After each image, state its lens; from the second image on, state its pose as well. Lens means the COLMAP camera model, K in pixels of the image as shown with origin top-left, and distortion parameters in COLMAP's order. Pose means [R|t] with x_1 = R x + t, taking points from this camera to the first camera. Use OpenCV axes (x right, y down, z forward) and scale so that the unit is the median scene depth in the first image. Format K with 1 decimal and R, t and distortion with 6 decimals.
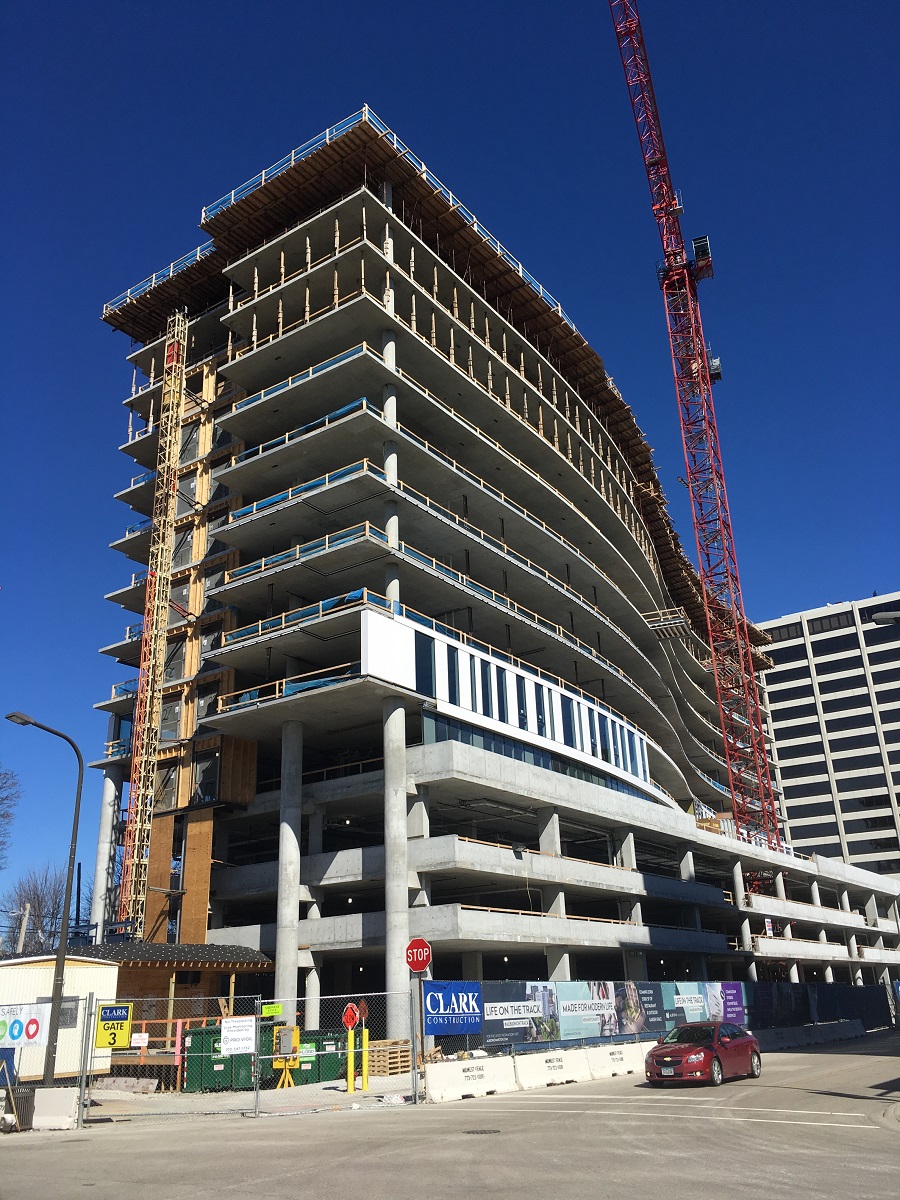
lens RADIAL K [[1010.2, 0, 450.0], [0, 1010.2, 600.0], [0, 0, 1]] dist [0.043758, -0.001511]
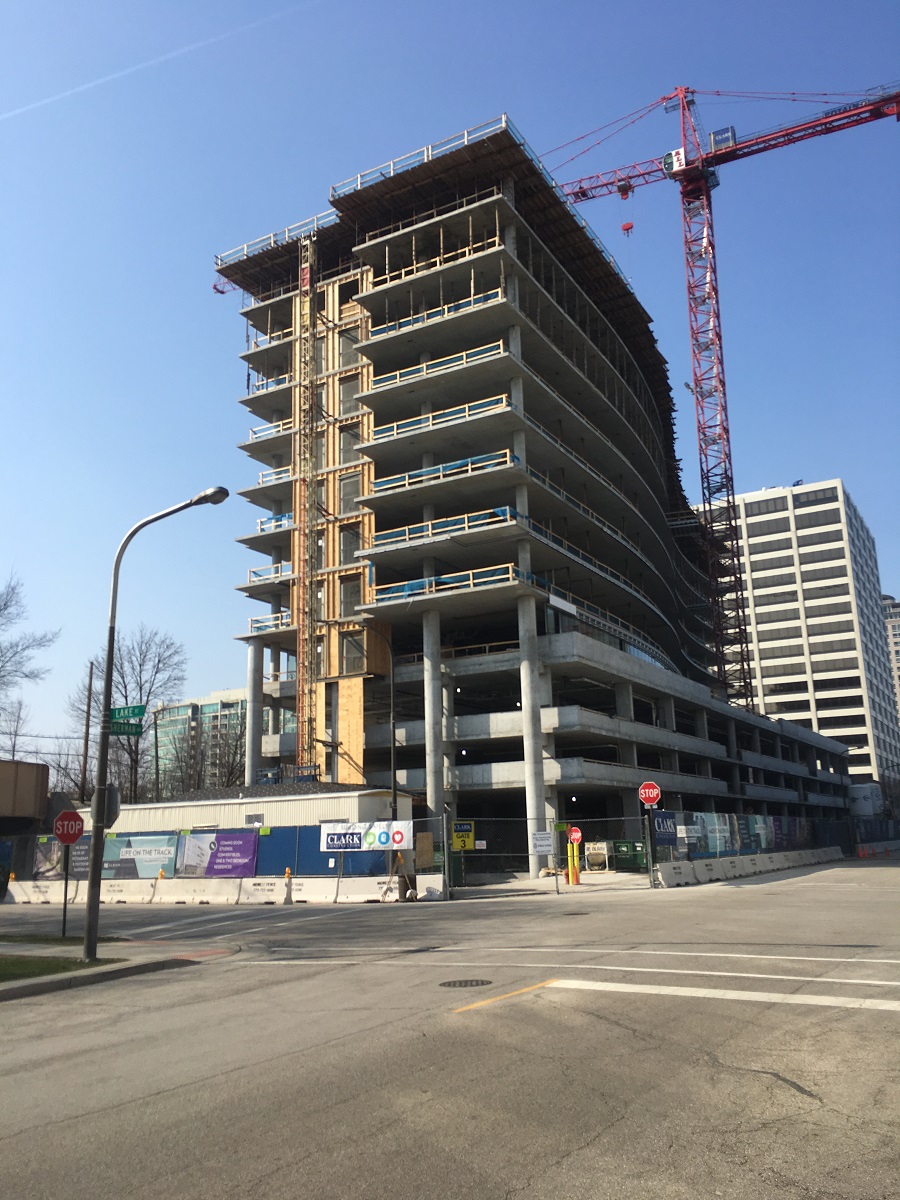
lens RADIAL K [[1008.1, 0, 428.6], [0, 1008.1, 602.0], [0, 0, 1]] dist [0.029788, 0.003602]
pose [[0.996179, 0.027266, 0.082974, -0.262616], [-0.038976, 0.988960, 0.142962, -0.064268], [-0.078160, -0.145649, 0.986244, -0.200120]]
